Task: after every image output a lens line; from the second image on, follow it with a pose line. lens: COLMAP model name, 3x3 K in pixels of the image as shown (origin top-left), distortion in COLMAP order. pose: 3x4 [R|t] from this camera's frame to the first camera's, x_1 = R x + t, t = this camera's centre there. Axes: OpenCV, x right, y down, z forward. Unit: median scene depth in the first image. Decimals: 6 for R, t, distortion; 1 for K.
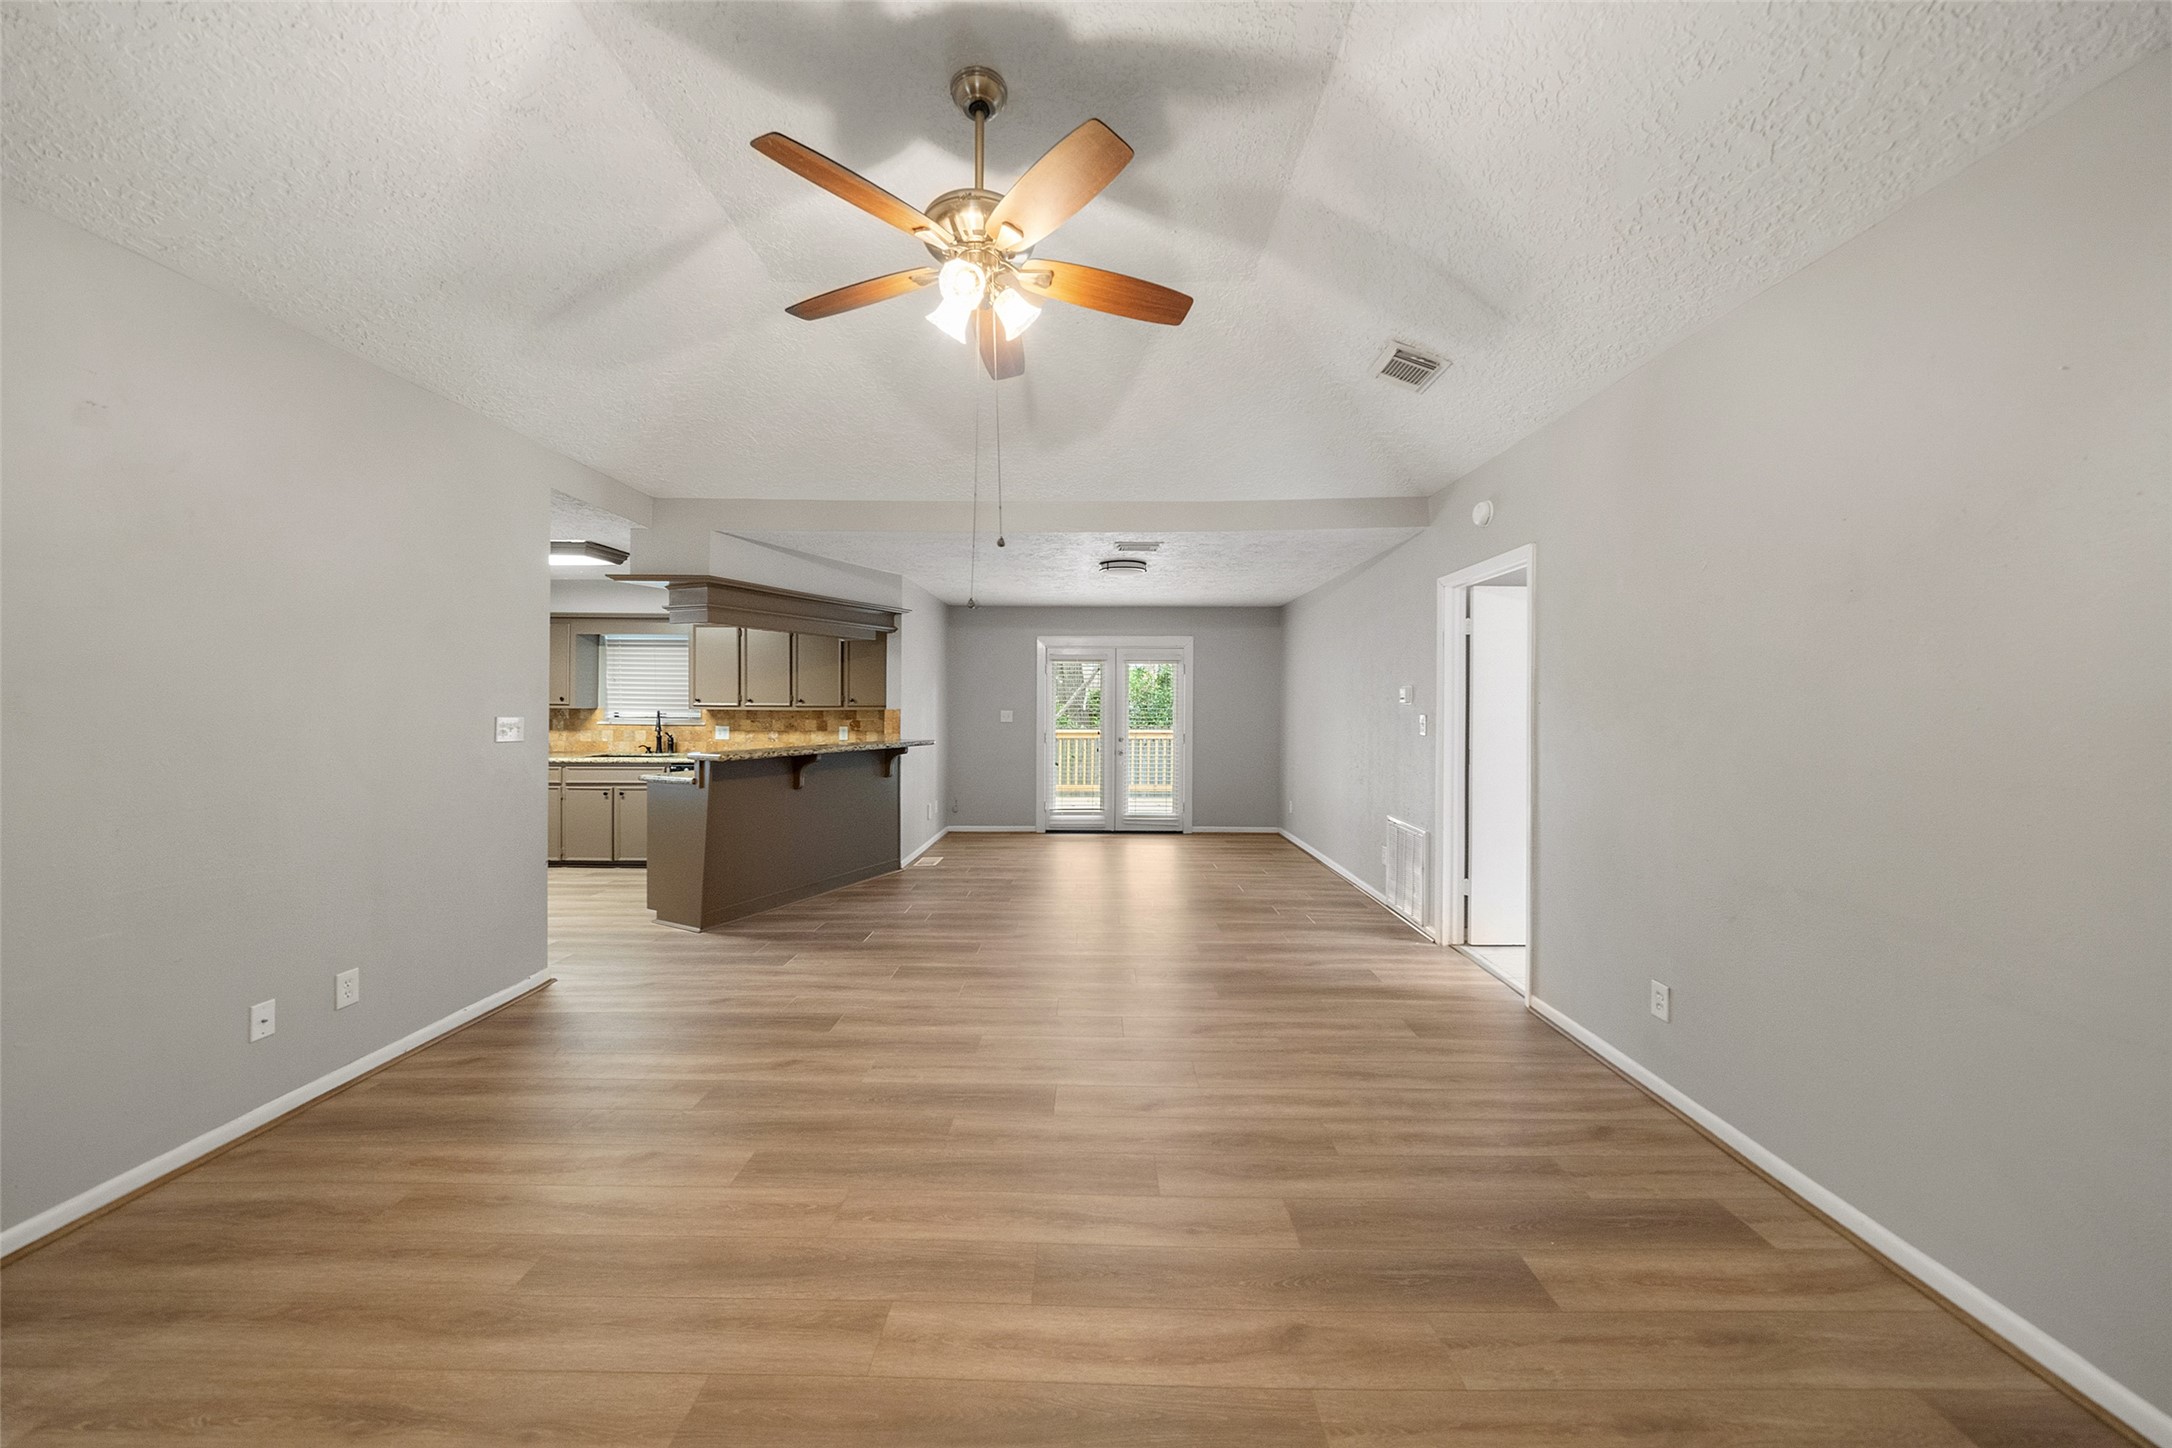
lens RADIAL K [[747.8, 0, 1094.0], [0, 747.8, 705.8], [0, 0, 1]] dist [-0.007486, 0.000061]
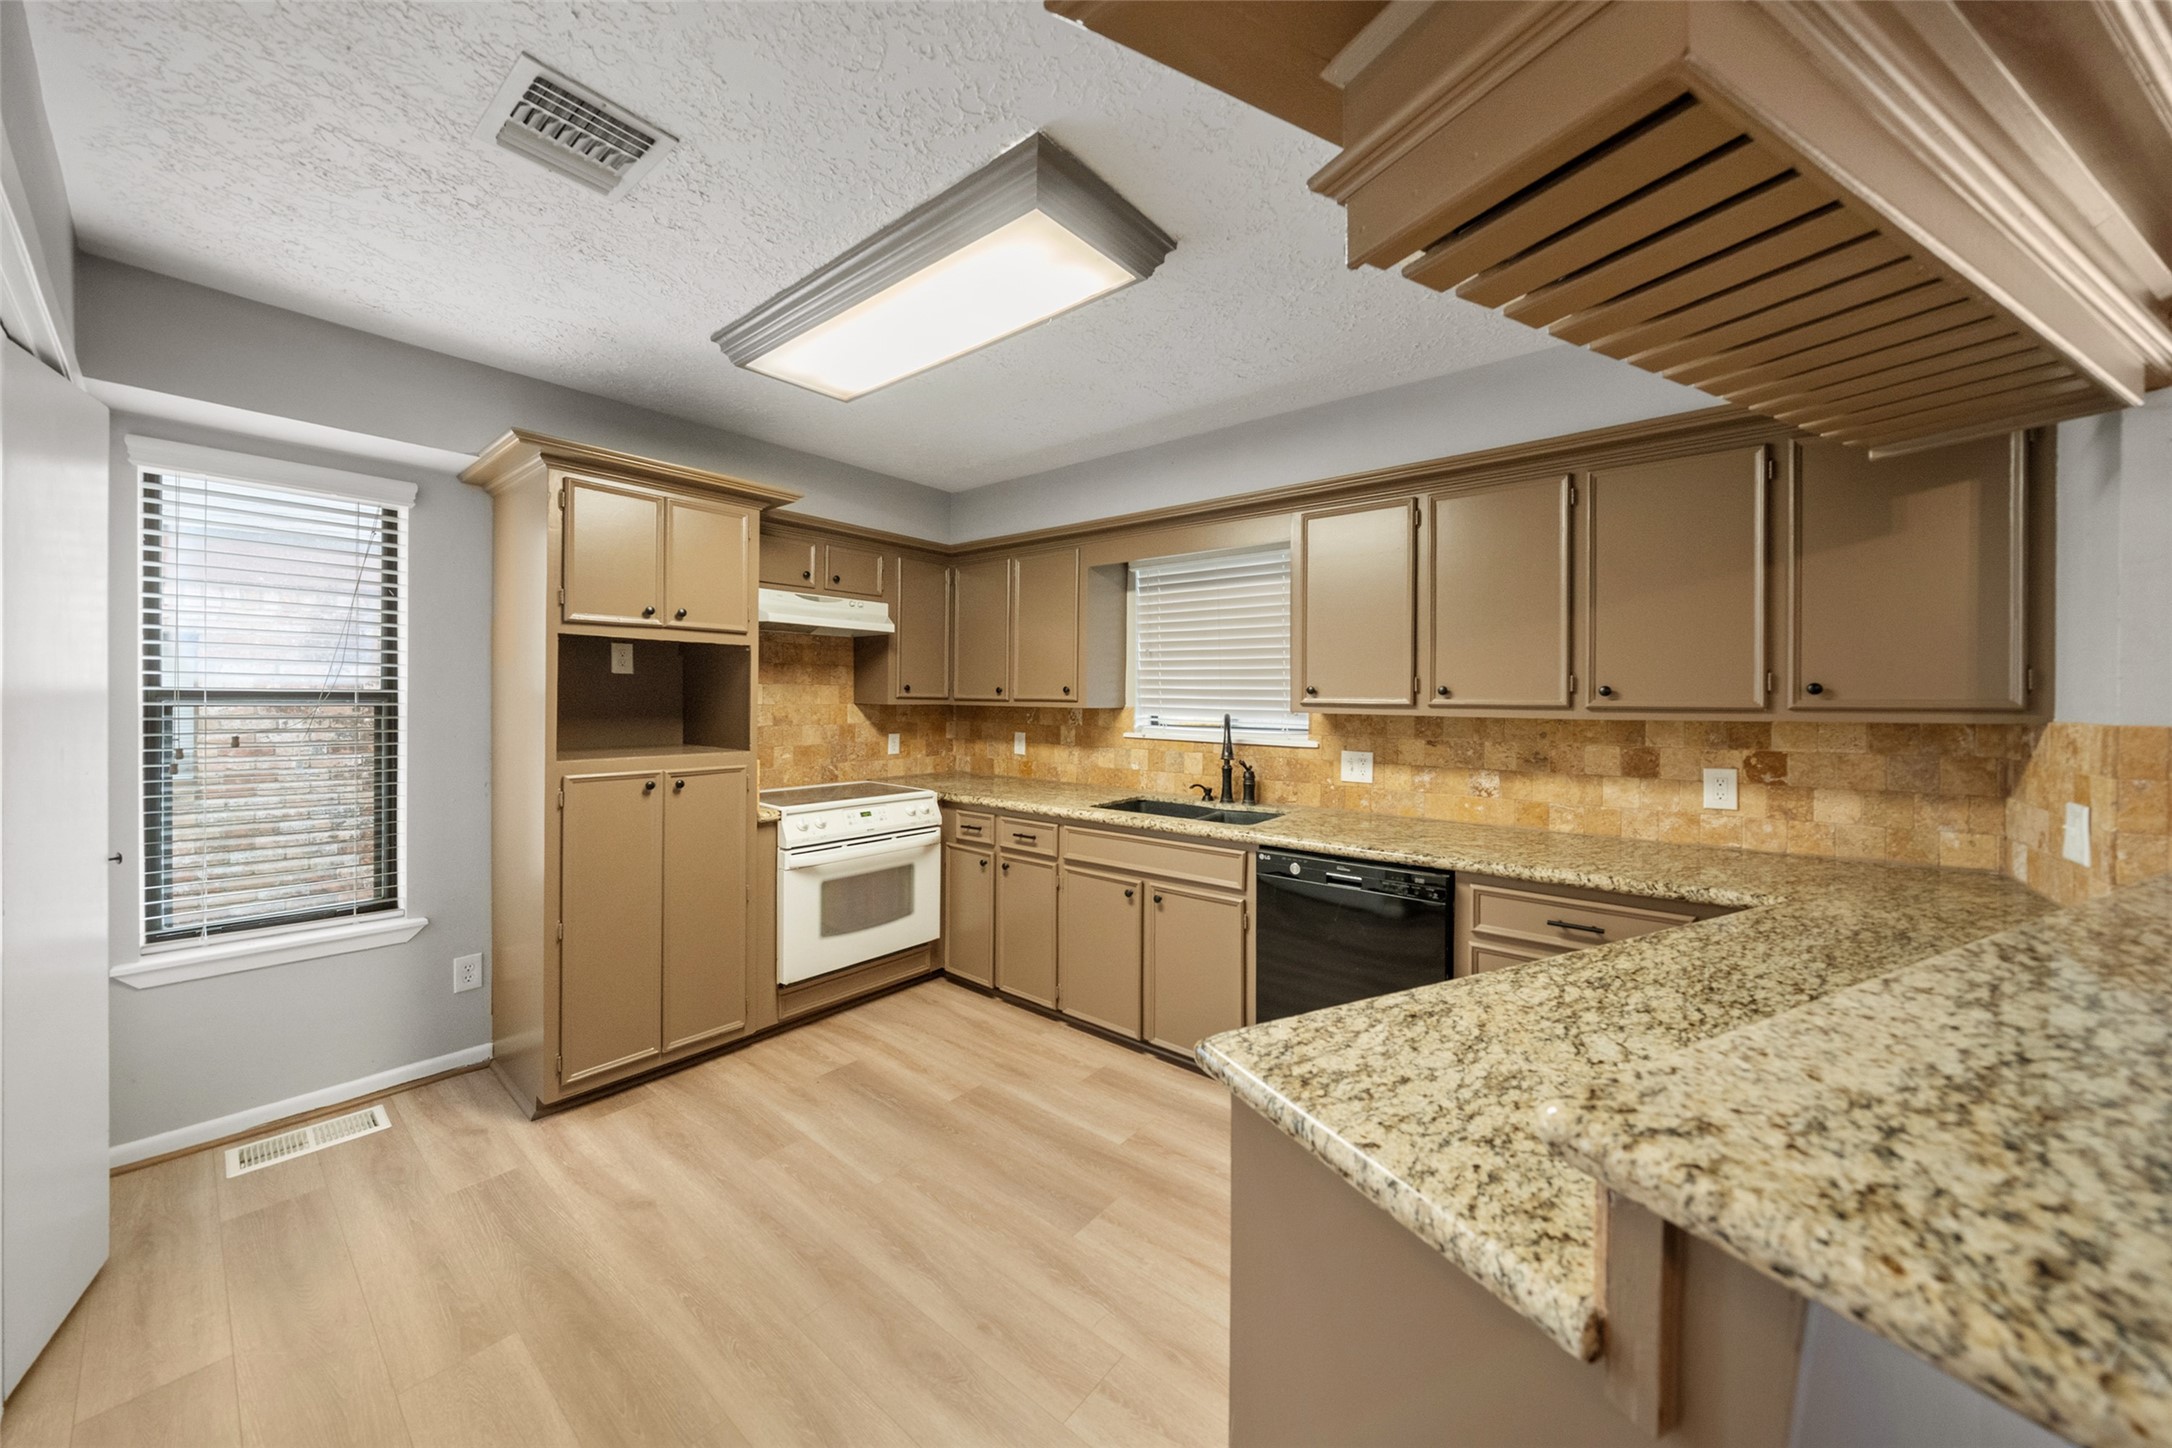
lens RADIAL K [[747.8, 0, 1095.3], [0, 747.8, 699.0], [0, 0, 1]] dist [-0.007486, 0.000061]
pose [[0.783618, 0.002018, -0.621240, -0.565510], [-0.005281, 0.999980, -0.003413, -0.002124], [0.621221, 0.005955, 0.783613, 0.917761]]
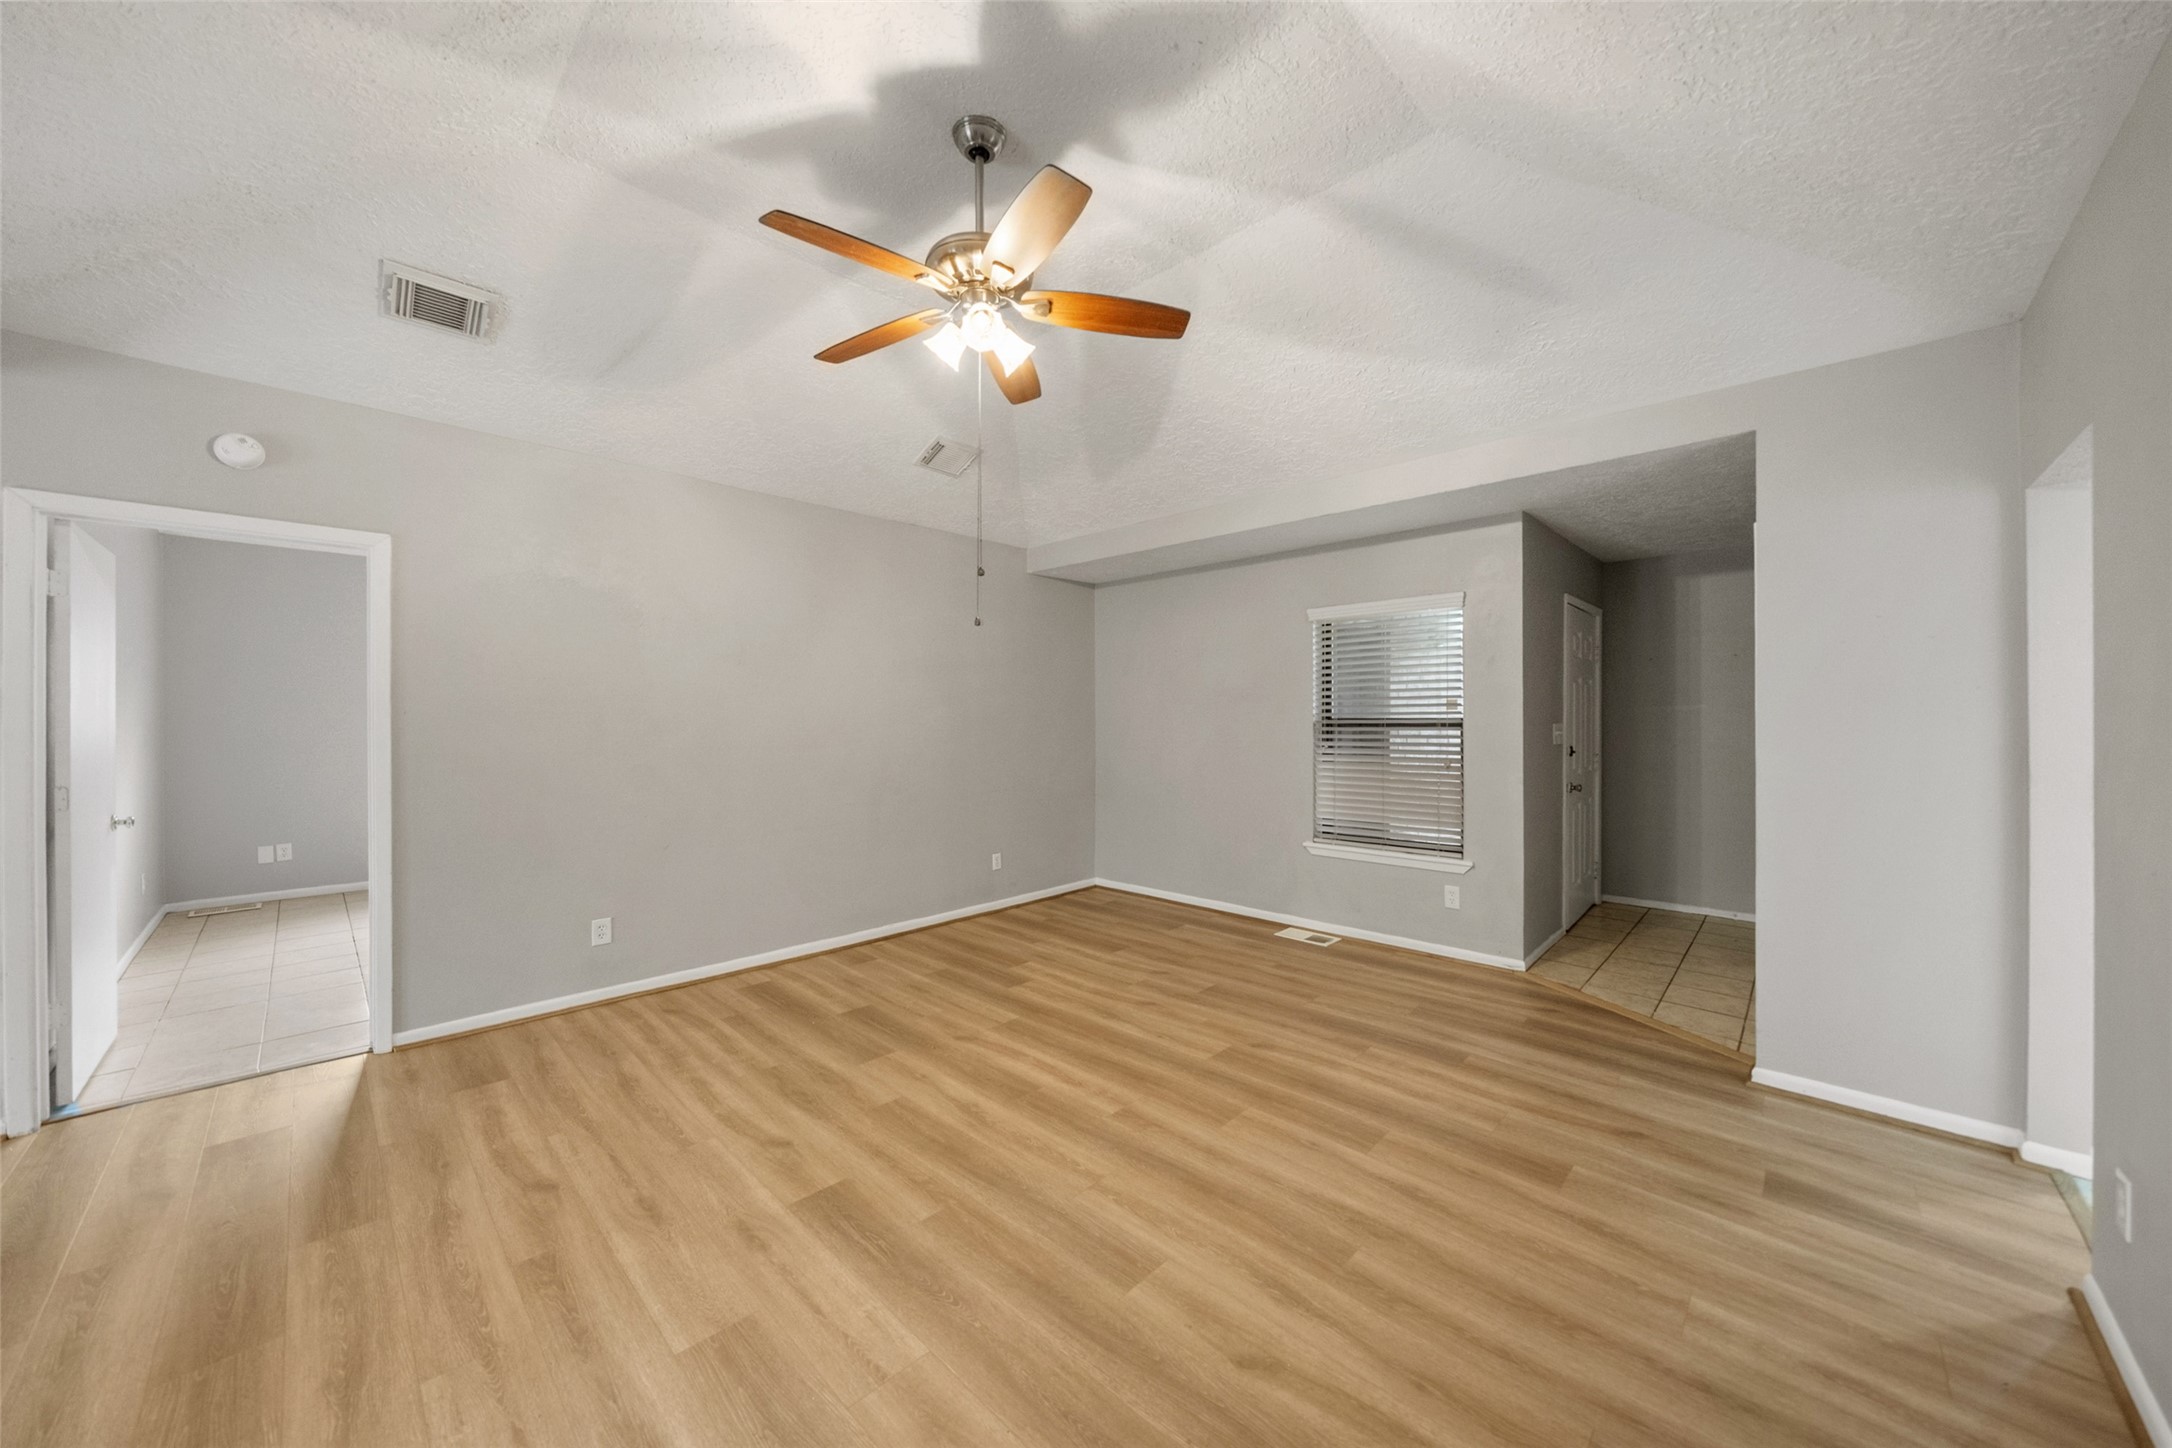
lens RADIAL K [[747.8, 0, 1087.6], [0, 747.8, 726.2], [0, 0, 1]] dist [-0.007486, 0.000061]
pose [[-0.724181, -0.009632, 0.689542, -0.525671], [-0.001452, 0.999922, 0.012443, -0.000193], [-0.689608, 0.008010, -0.724139, 0.873186]]
